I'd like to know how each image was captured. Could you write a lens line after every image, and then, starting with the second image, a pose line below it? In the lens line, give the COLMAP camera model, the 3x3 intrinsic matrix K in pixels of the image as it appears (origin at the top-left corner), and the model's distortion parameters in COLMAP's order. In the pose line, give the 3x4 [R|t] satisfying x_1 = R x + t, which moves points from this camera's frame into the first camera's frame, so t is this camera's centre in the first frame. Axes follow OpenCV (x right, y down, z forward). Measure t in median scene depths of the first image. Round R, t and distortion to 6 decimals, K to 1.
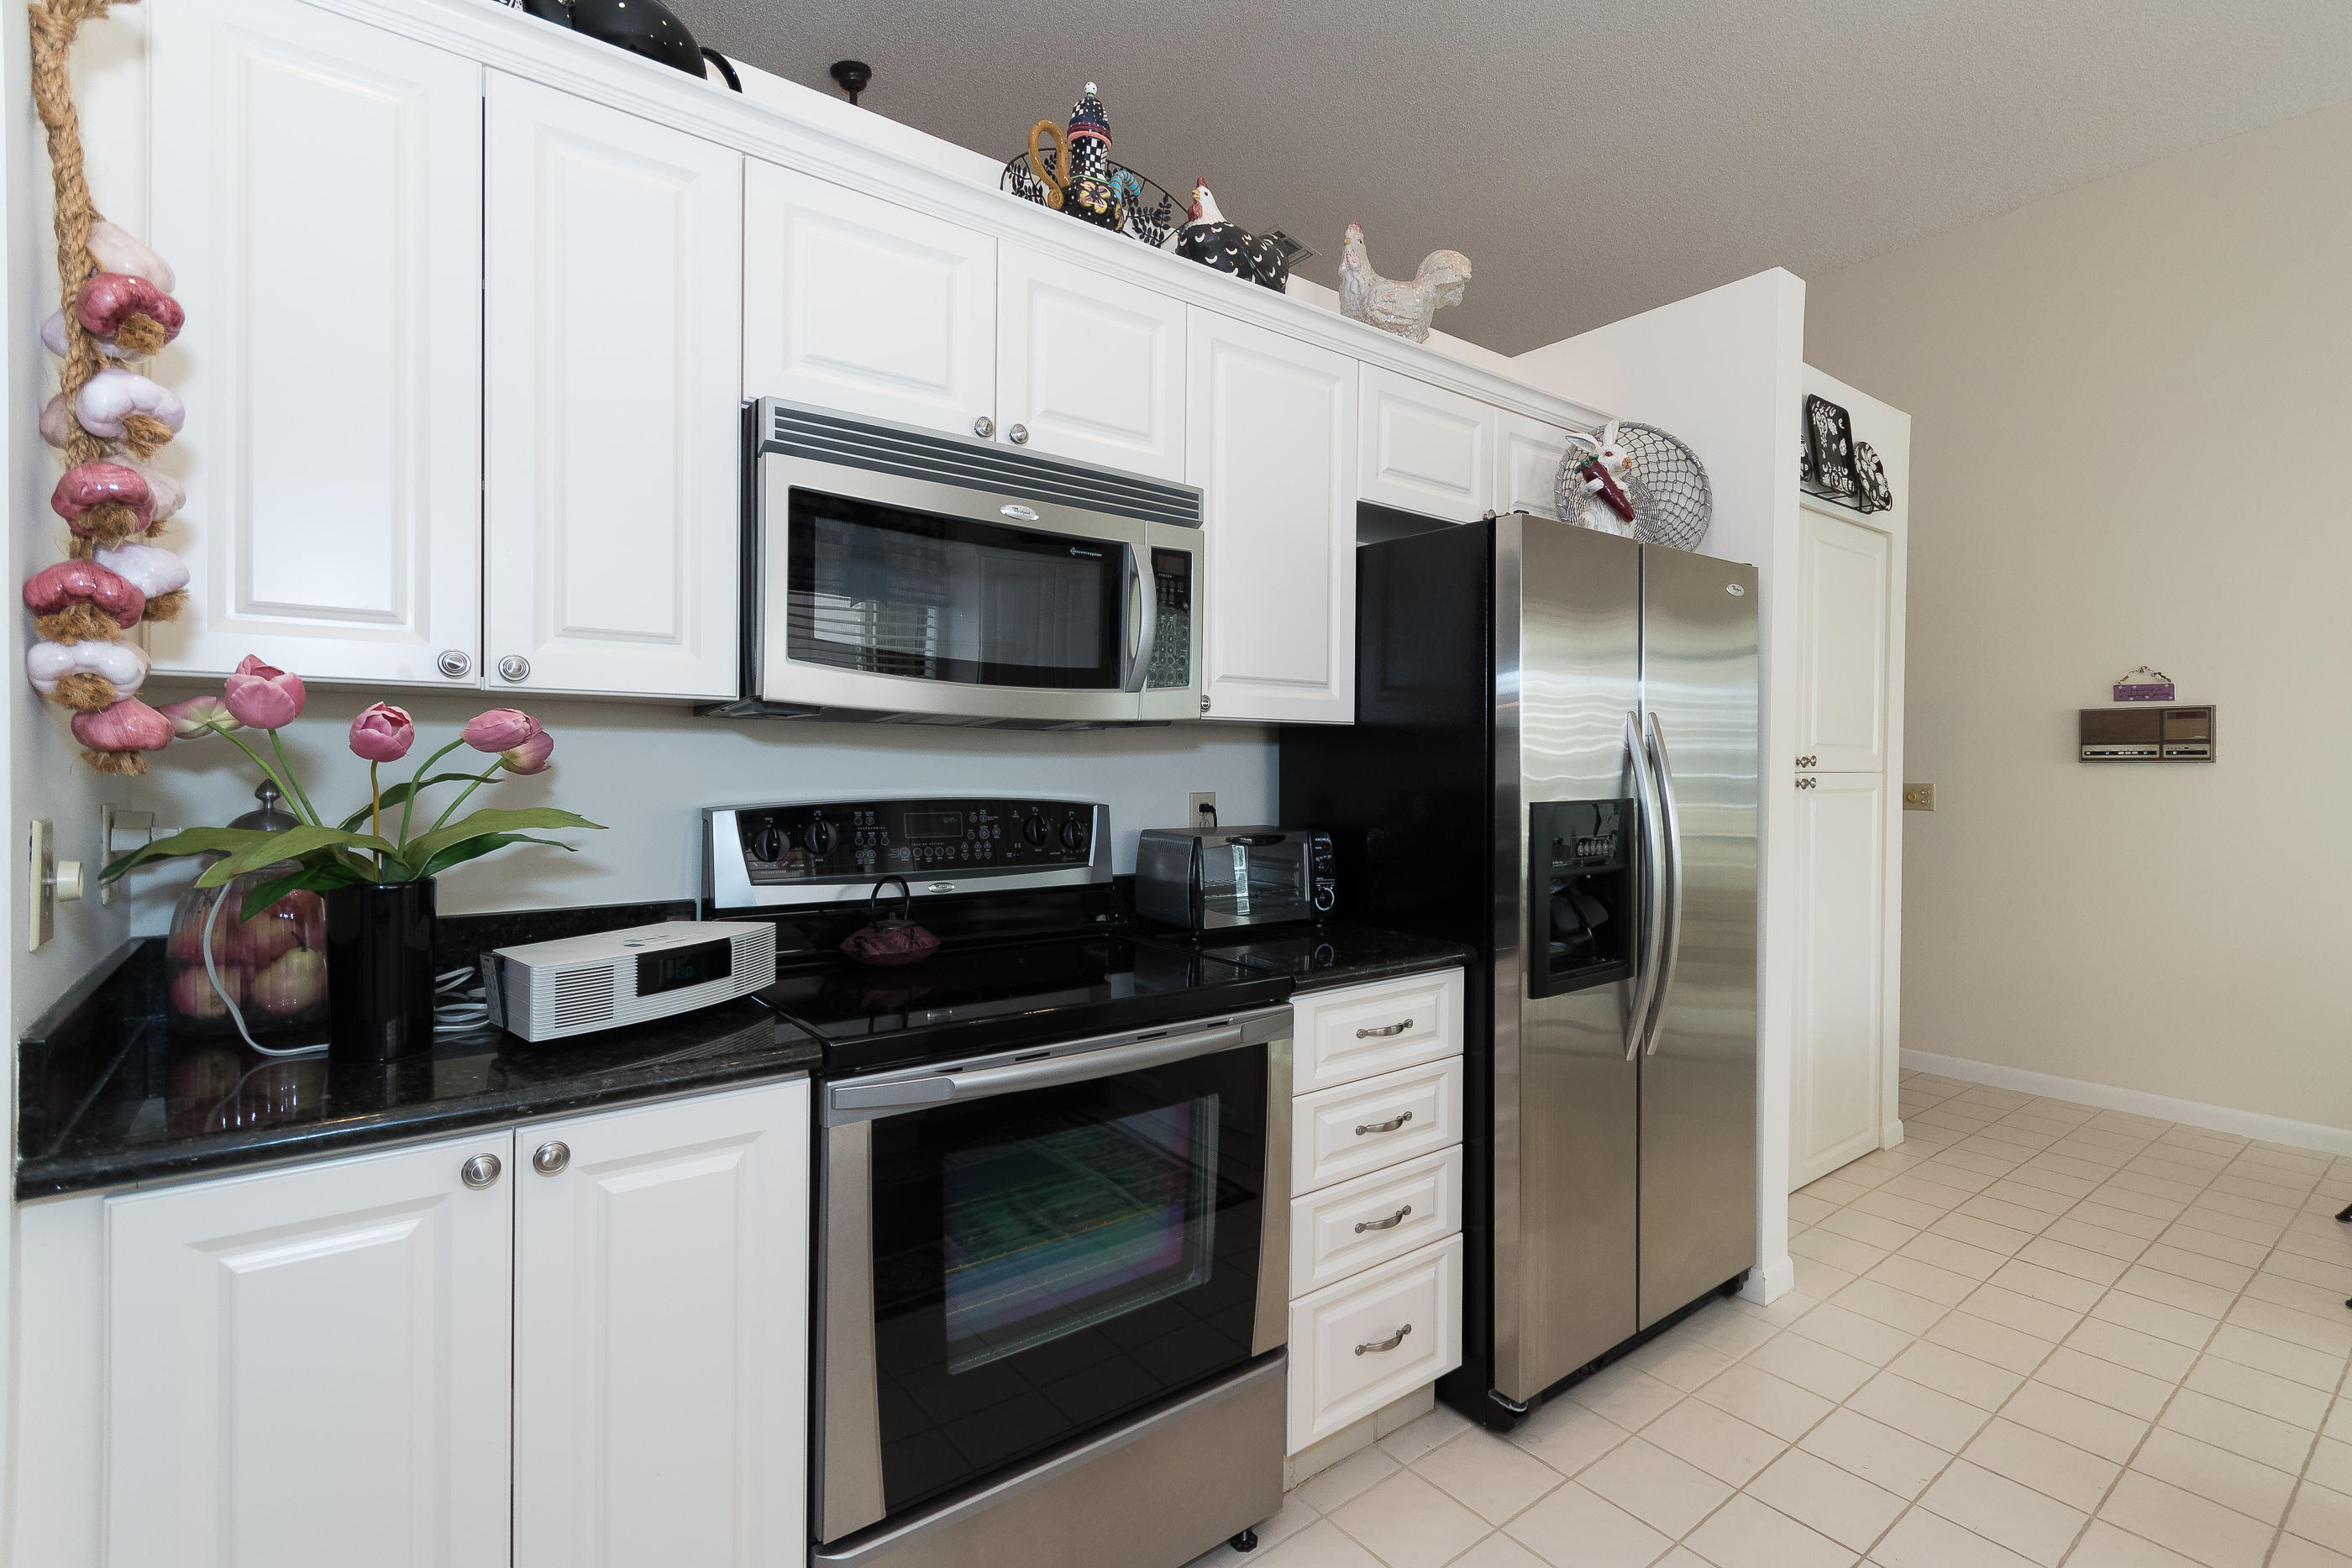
lens RADIAL K [[1076.3, 0, 1219.9], [0, 1076.3, 787.5], [0, 0, 1]] dist [0.000478, -0.014407]
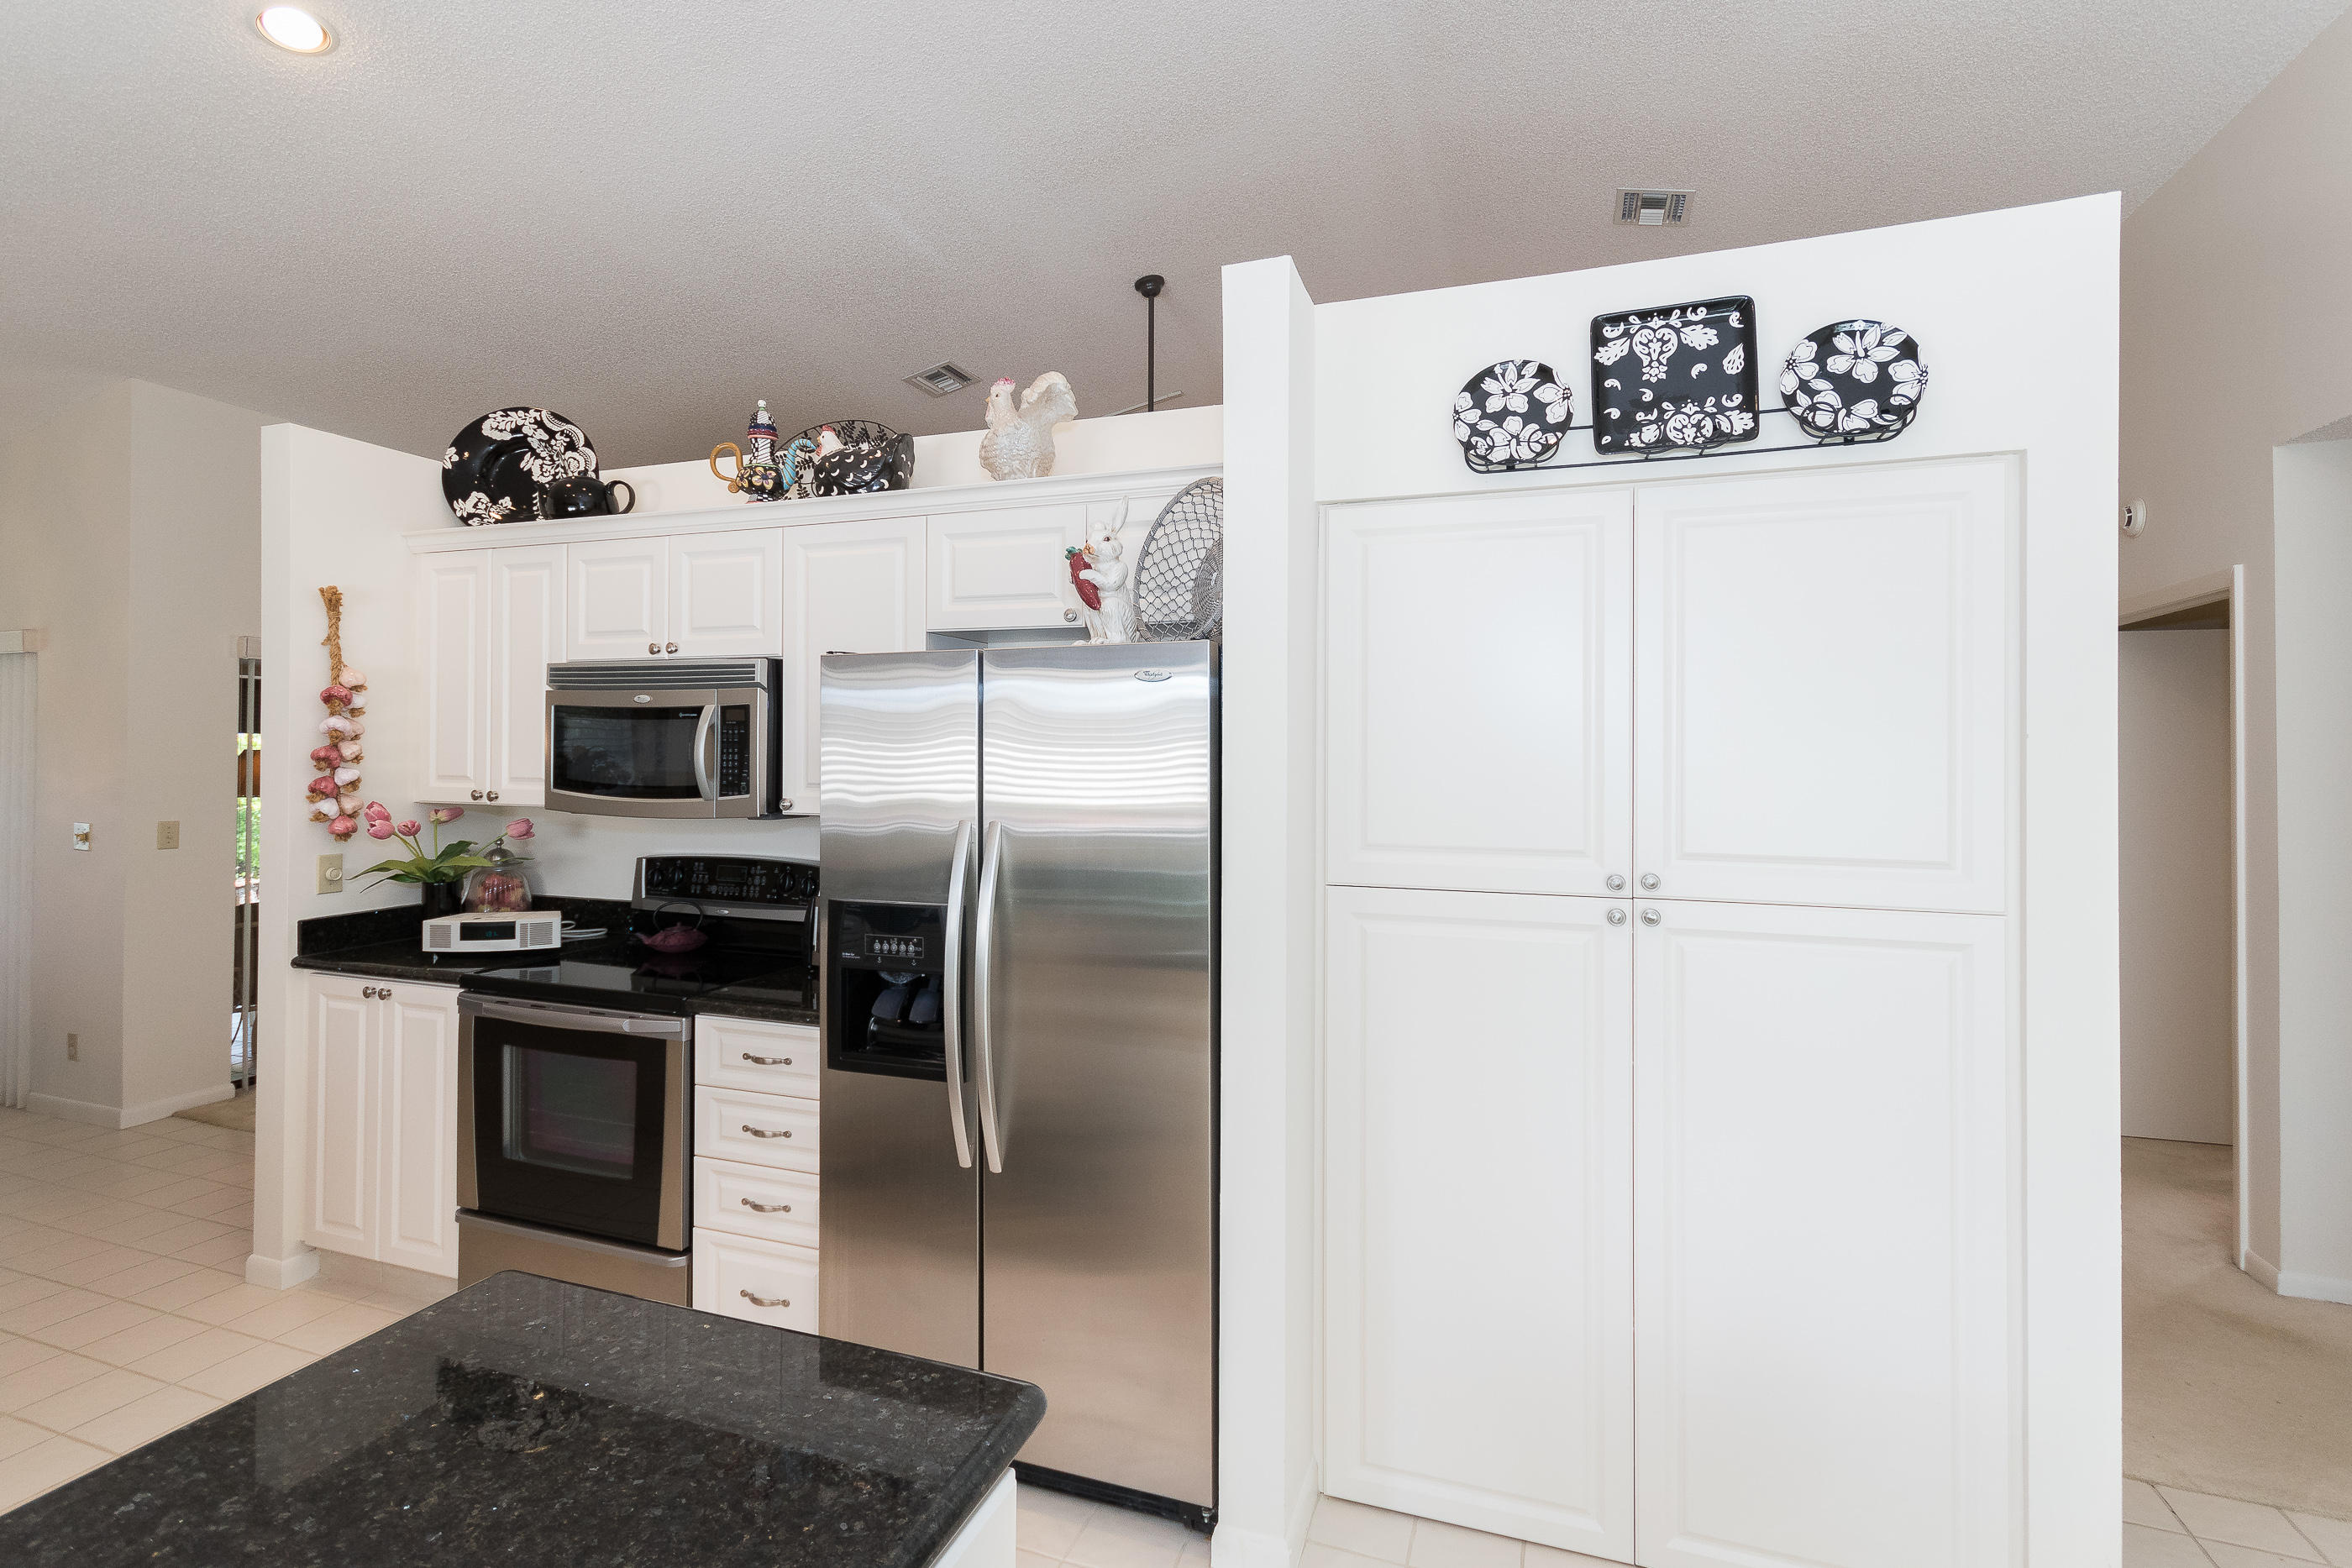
lens RADIAL K [[1042.6, 0, 1190.6], [0, 1042.6, 763.5], [0, 0, 1]] dist [-0.000689, -0.000948]
pose [[0.545805, -0.000460, -0.837912, 1.608830], [-0.021815, 0.999653, -0.014760, -0.138745], [0.837628, 0.026335, 0.545605, 0.779576]]
